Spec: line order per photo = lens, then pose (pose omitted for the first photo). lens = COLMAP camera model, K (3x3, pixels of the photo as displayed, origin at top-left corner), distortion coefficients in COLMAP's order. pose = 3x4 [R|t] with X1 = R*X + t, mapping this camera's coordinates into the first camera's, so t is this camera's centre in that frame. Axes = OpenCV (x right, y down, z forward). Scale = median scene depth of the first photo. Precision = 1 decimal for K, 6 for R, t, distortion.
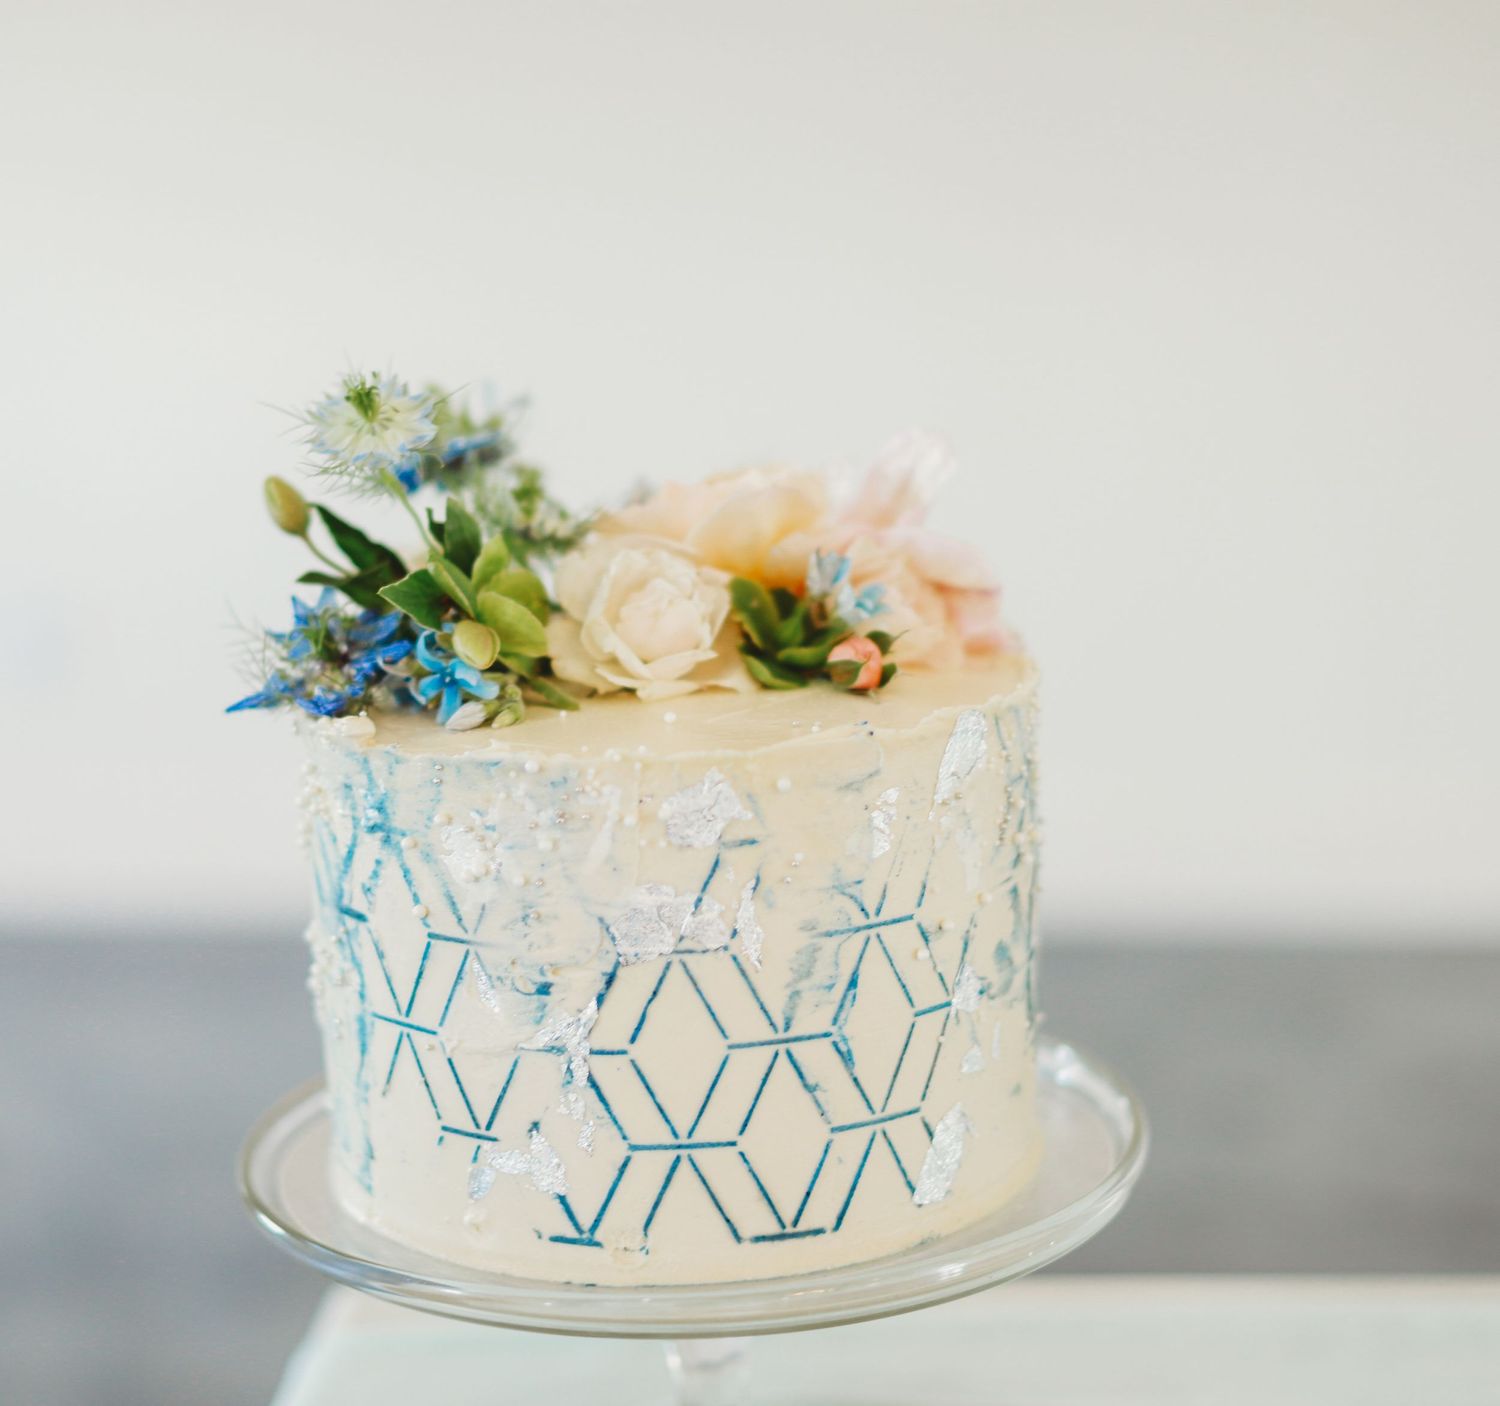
lens RADIAL K [[2936.1, 0, 746.8], [0, 2936.1, 701.9], [0, 0, 1]] dist [-0.078536, 0.000000]
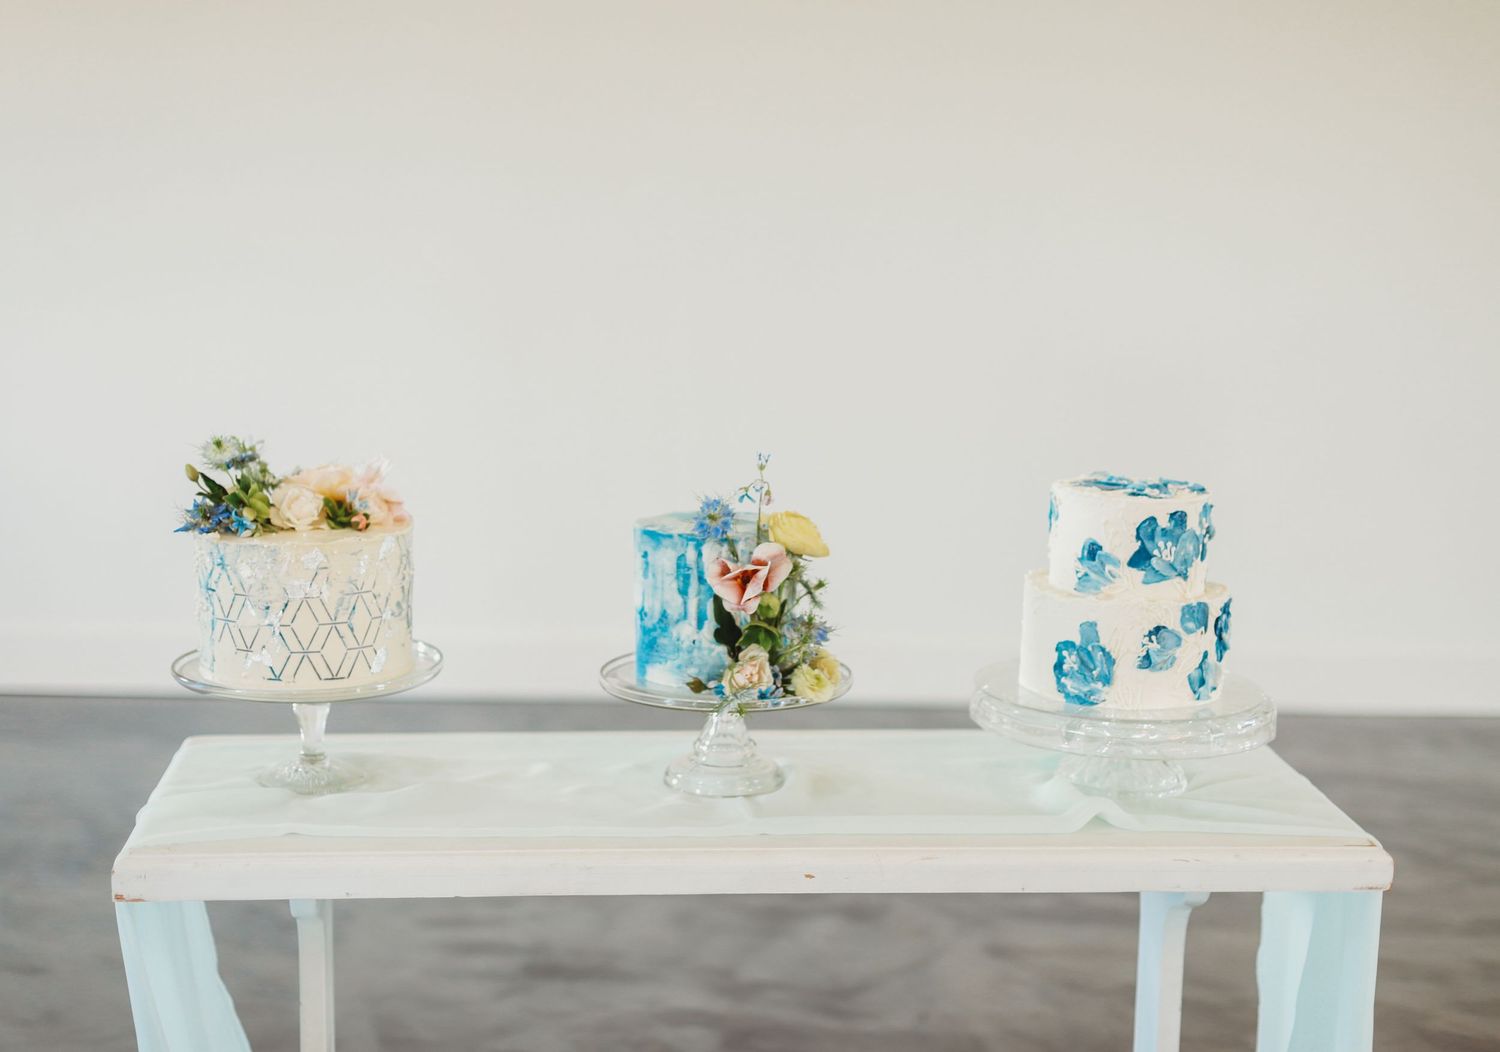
lens RADIAL K [[2353.8, 0, 752.9], [0, 2353.8, 525.4], [0, 0, 1]] dist [0.026812, 0.000000]
pose [[0.987673, 0.022030, 0.154974, 0.067314], [-0.016108, 0.999095, -0.039367, 0.096245], [-0.155701, 0.036386, 0.987134, -1.896597]]
